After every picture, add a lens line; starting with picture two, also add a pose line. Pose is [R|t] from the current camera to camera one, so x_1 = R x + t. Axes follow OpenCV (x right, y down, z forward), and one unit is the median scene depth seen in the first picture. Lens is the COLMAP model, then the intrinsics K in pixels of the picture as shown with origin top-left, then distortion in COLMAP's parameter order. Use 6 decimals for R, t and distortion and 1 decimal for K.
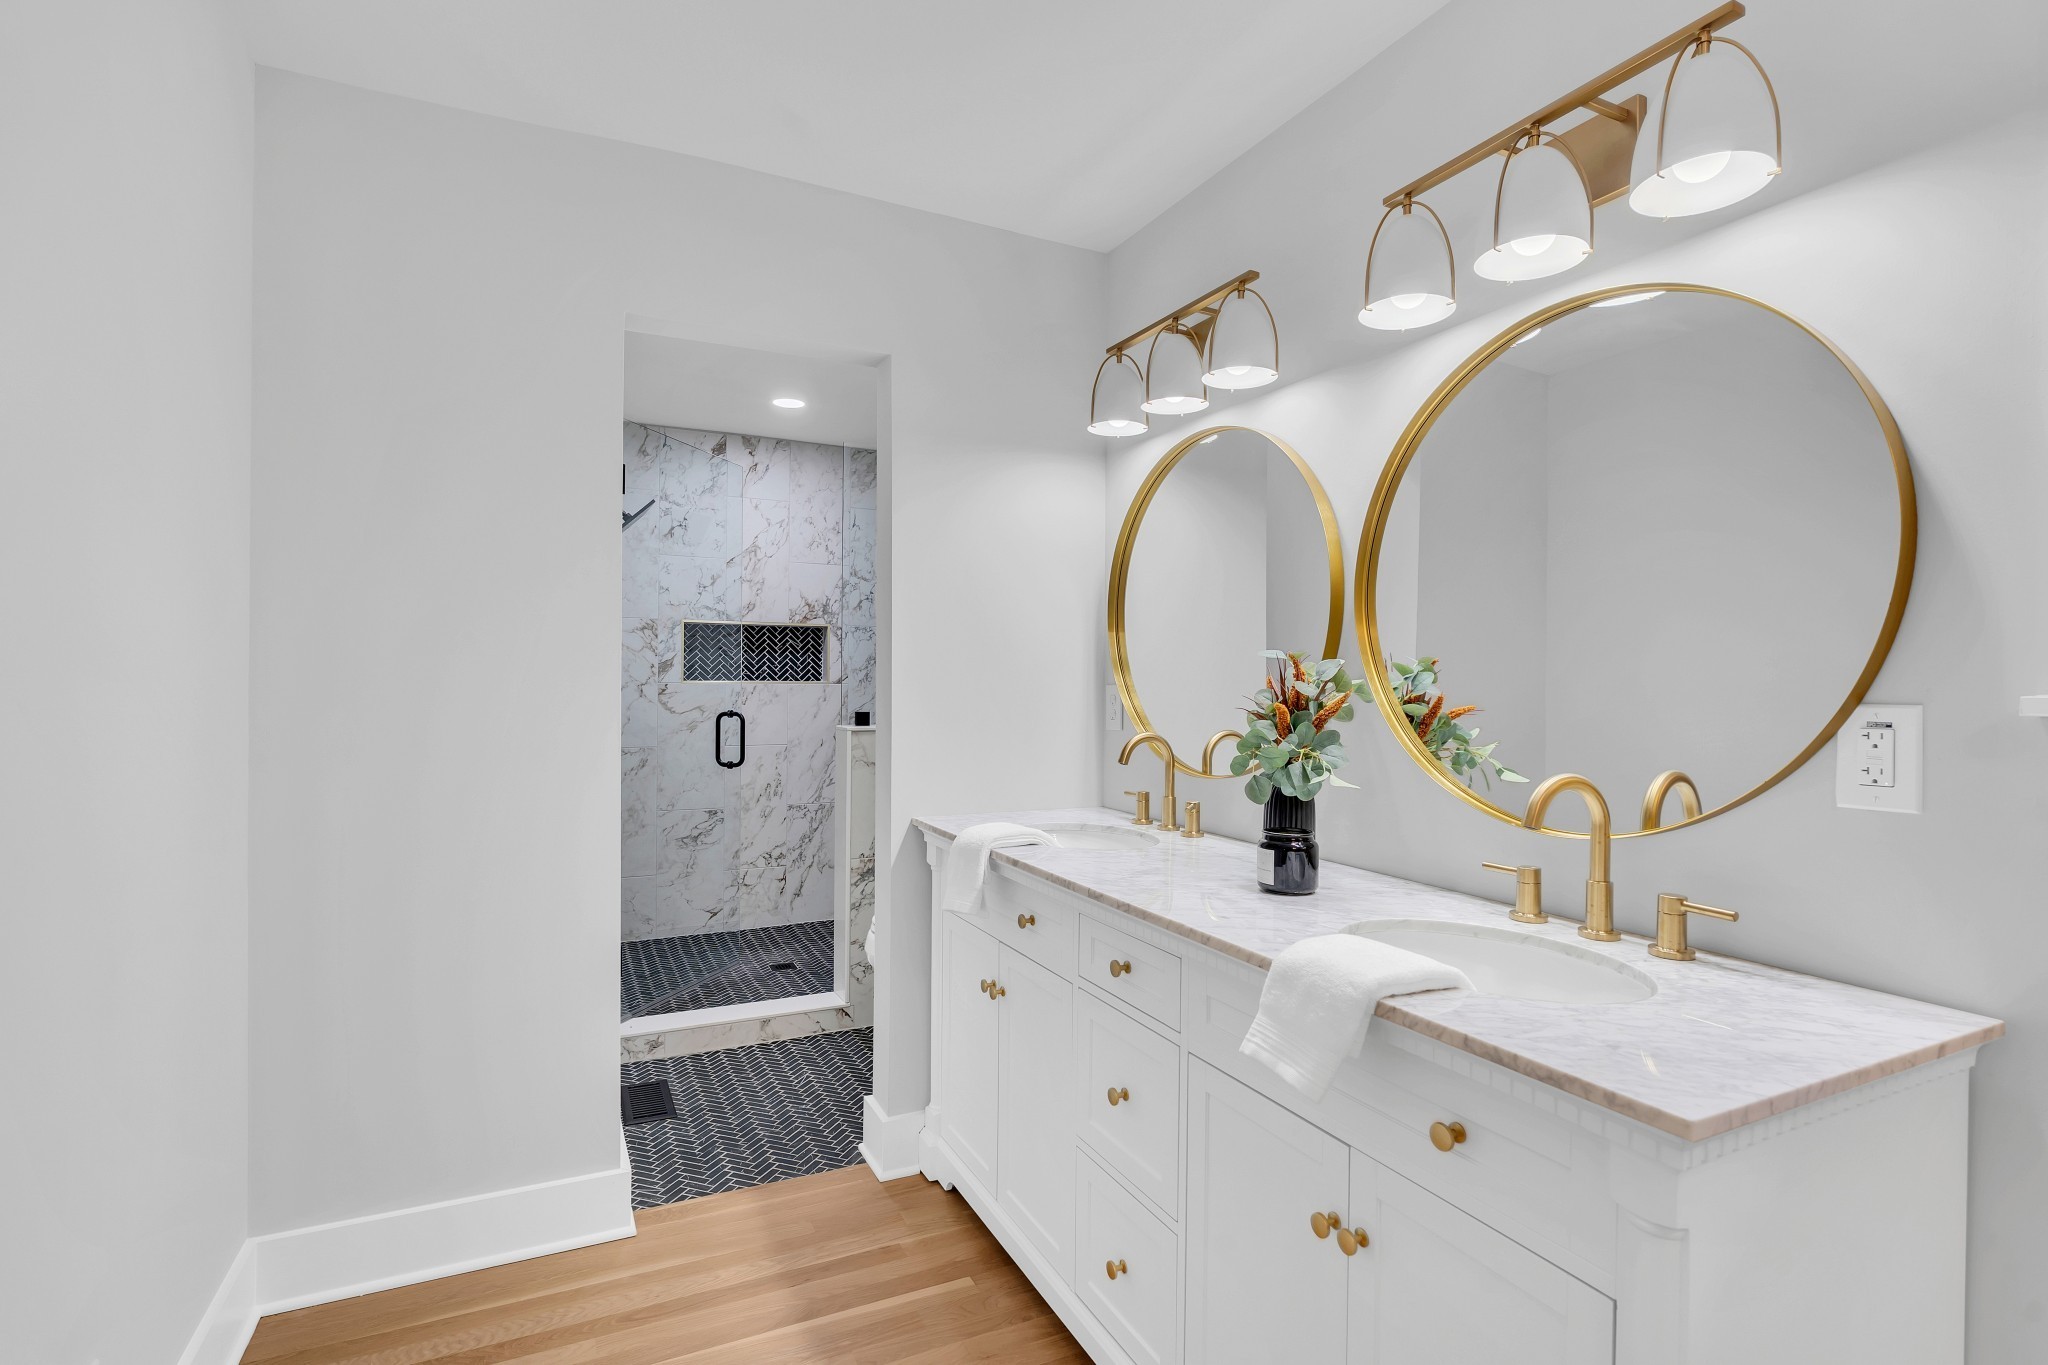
lens RADIAL K [[975.7, 0, 1022.2], [0, 975.7, 688.2], [0, 0, 1]] dist [-0.003429, -0.000055]
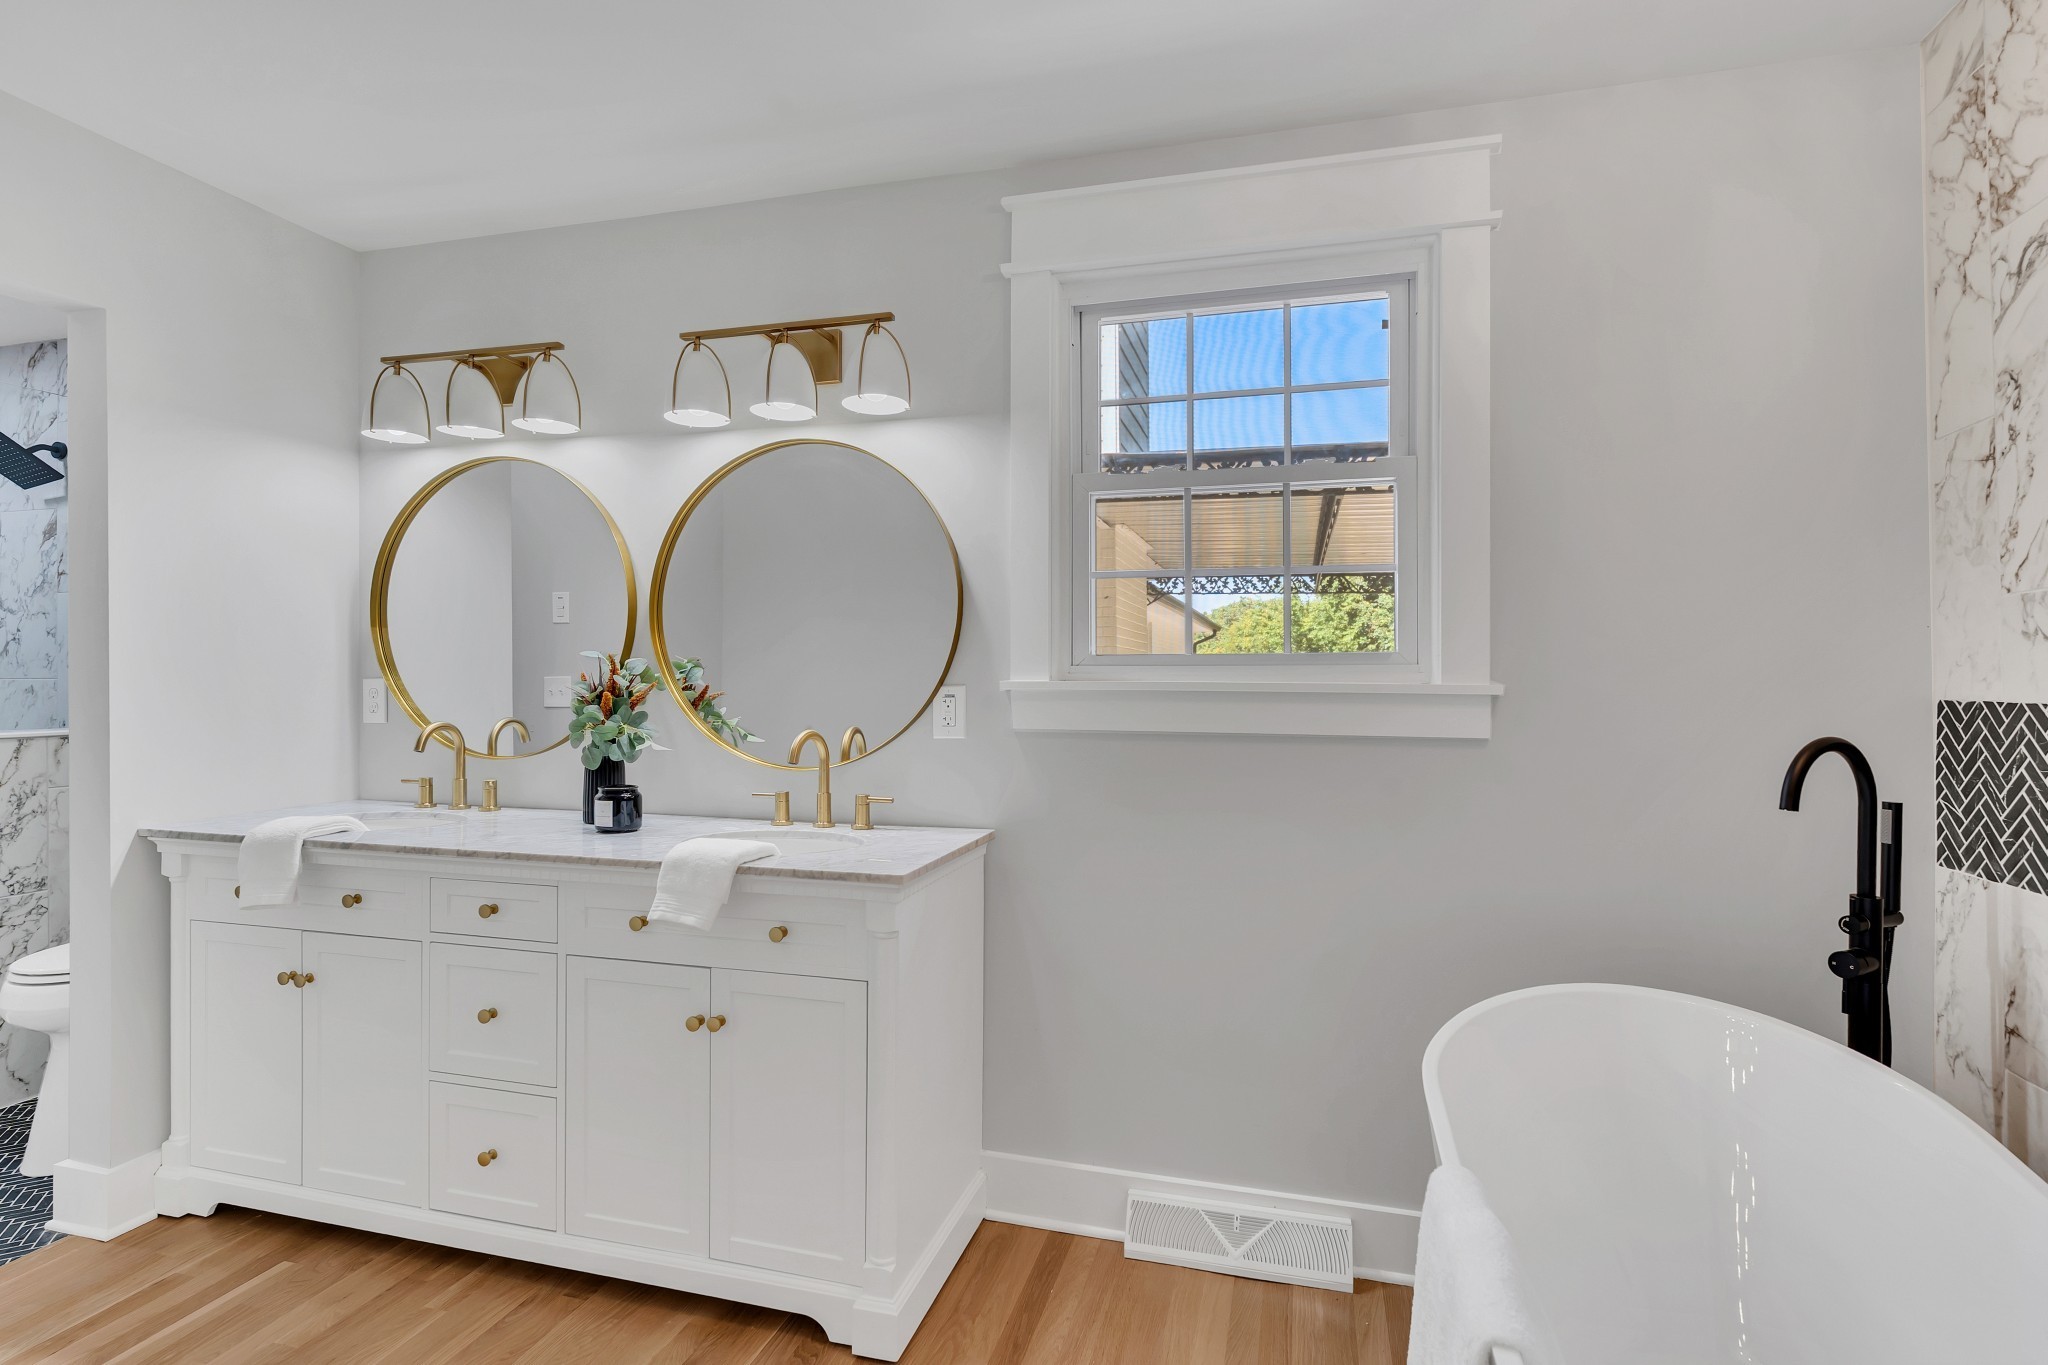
lens RADIAL K [[1051.4, 0, 1023.4], [0, 1051.4, 681.6], [0, 0, 1]] dist [-0.000954, -0.000271]
pose [[0.662633, -0.010841, 0.748865, -0.418713], [0.008631, 0.999939, 0.006839, -0.003426], [-0.748894, 0.001931, 0.662687, -0.359811]]
